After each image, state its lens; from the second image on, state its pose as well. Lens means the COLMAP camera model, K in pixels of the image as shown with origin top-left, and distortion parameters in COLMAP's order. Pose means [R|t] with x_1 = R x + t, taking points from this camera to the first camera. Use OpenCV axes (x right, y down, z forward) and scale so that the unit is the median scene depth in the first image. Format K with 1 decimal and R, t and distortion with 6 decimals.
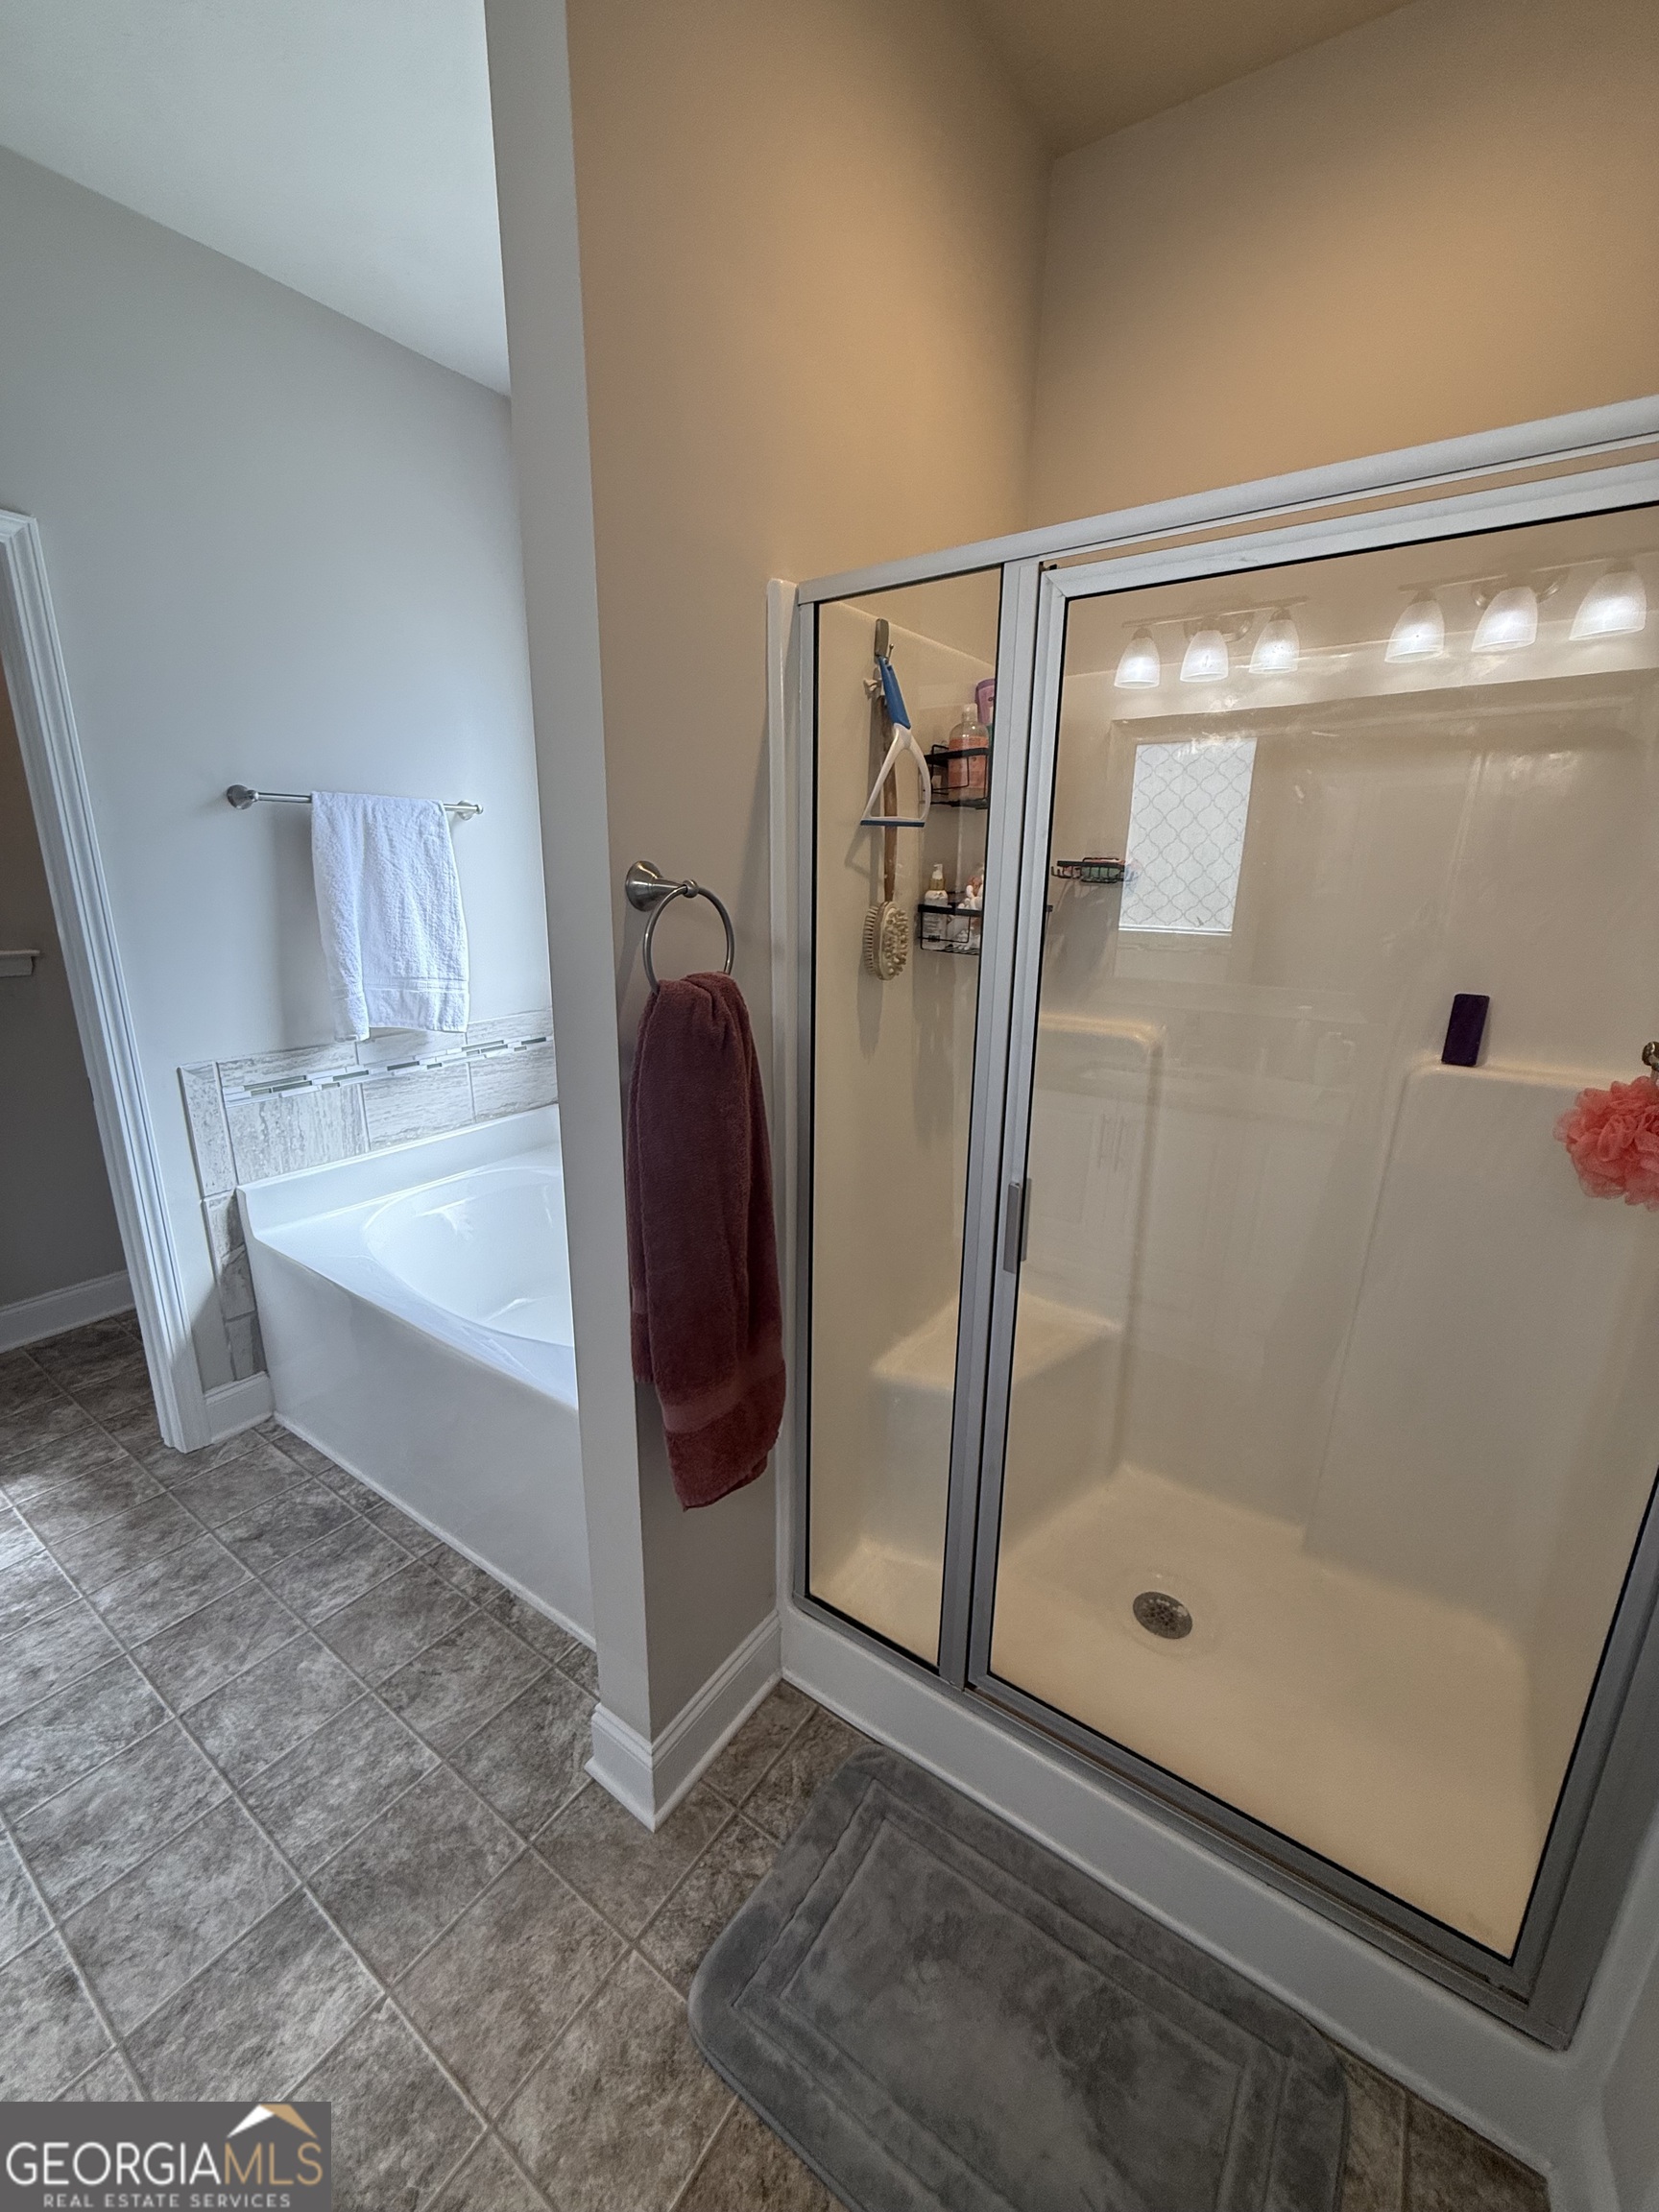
lens RADIAL K [[885.3, 0, 831.0], [0, 885.3, 1098.3], [0, 0, 1]] dist [-0.000802, 0.000615]
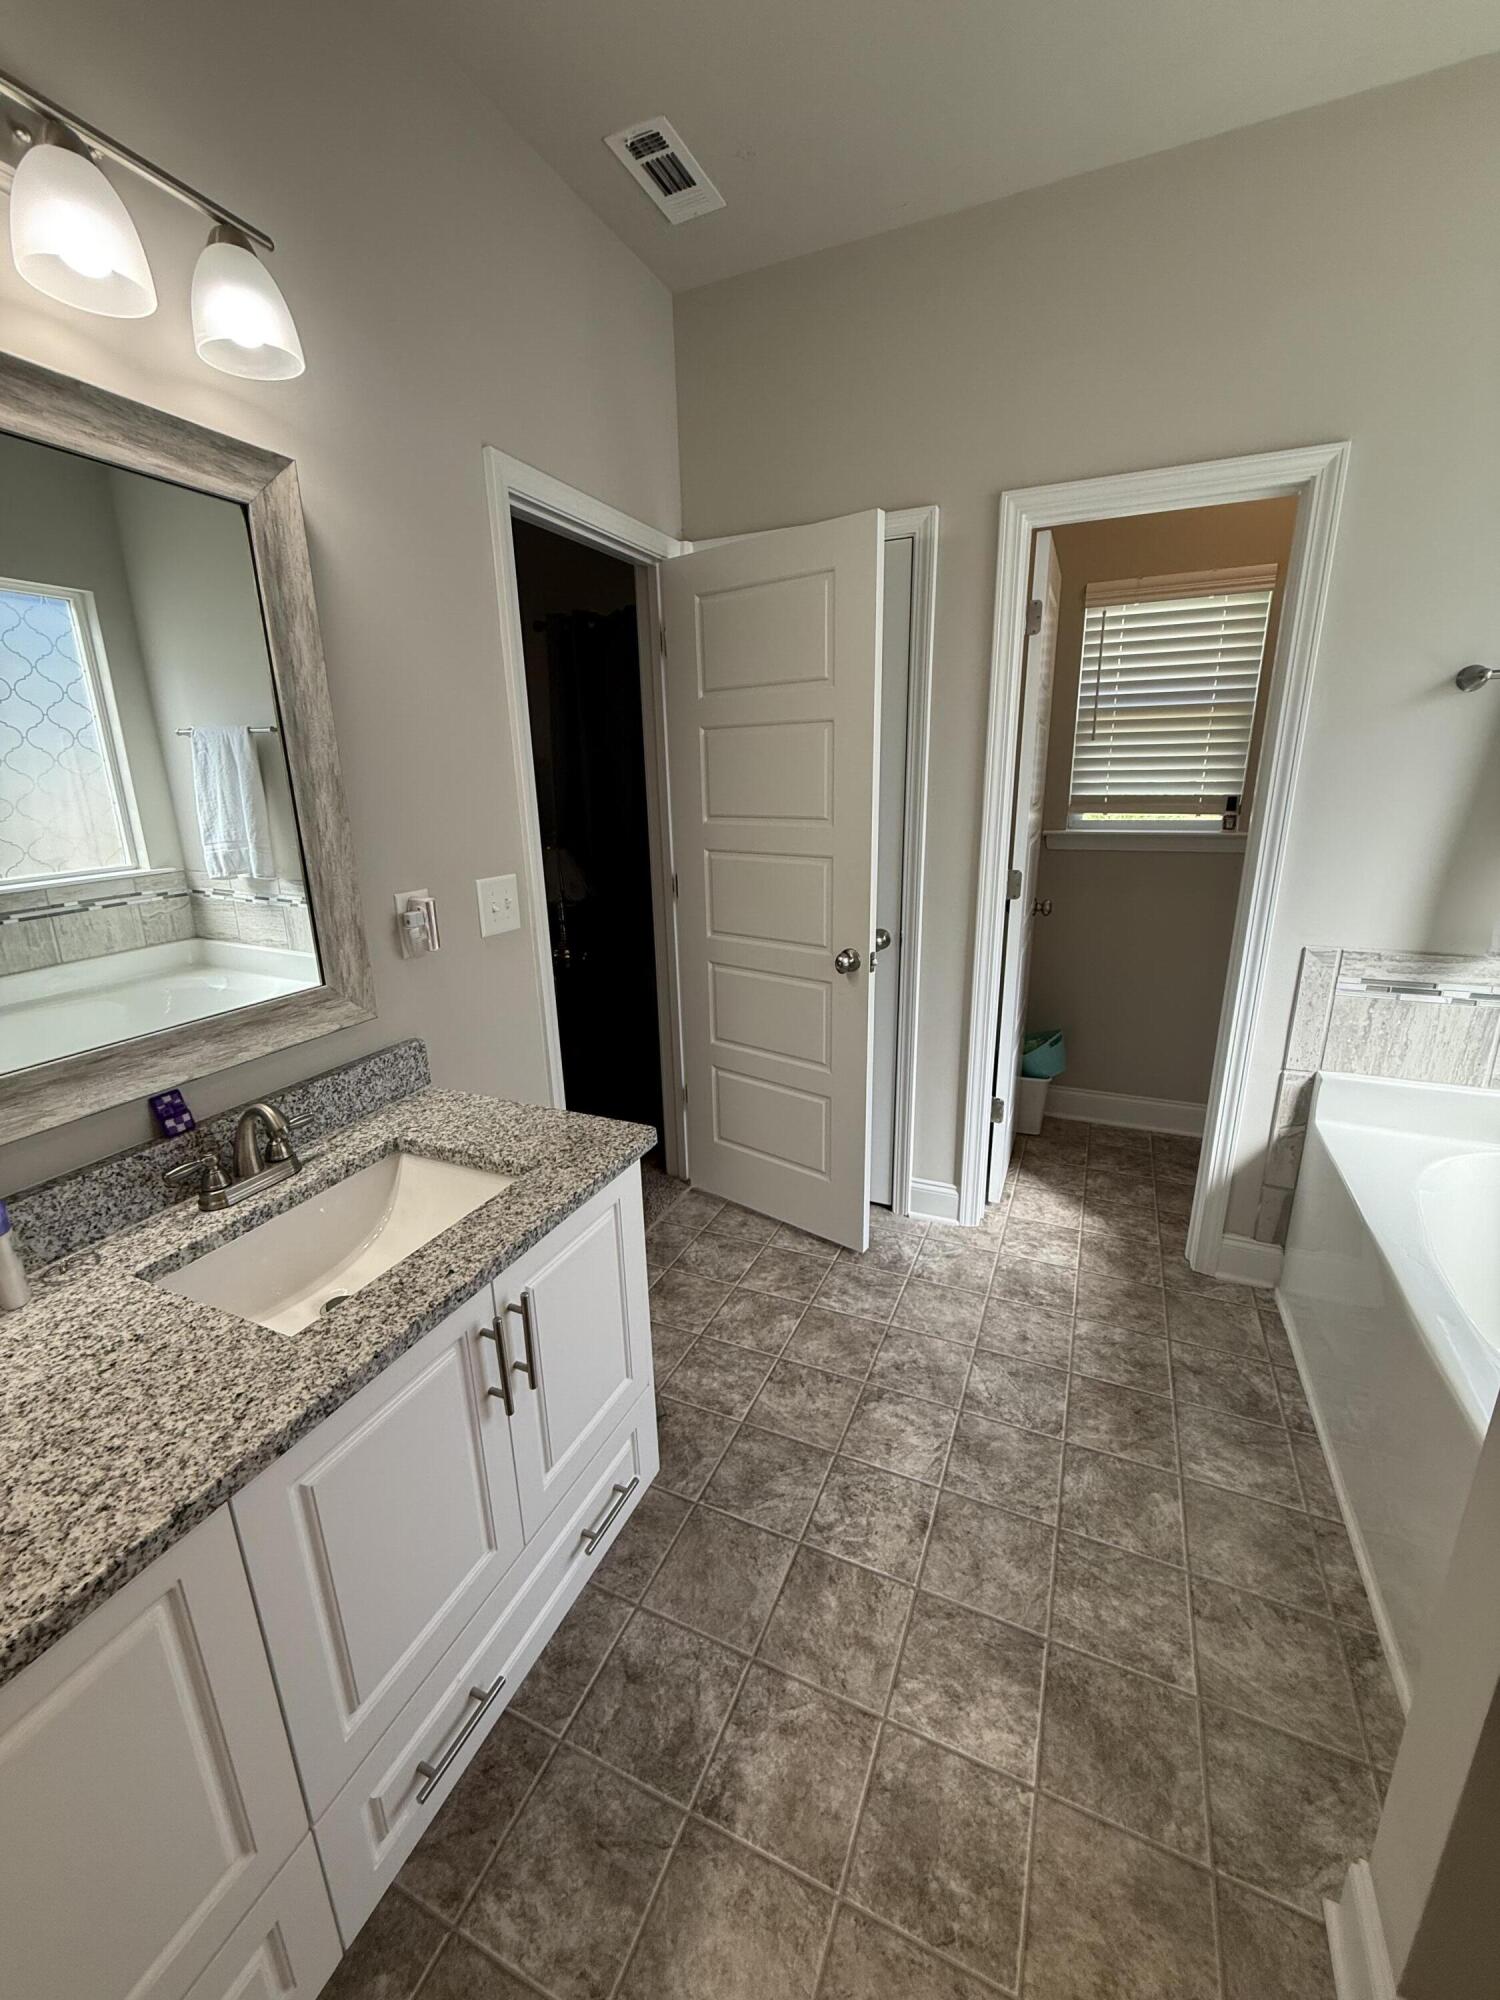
lens RADIAL K [[800.5, 0, 745.2], [0, 800.5, 993.6], [0, 0, 1]] dist [-0.000802, 0.000615]
pose [[0.182104, 0.248061, -0.951474, 0.106813], [-0.229742, 0.951605, 0.204124, -0.034365], [0.956063, 0.181422, 0.230281, 0.209891]]
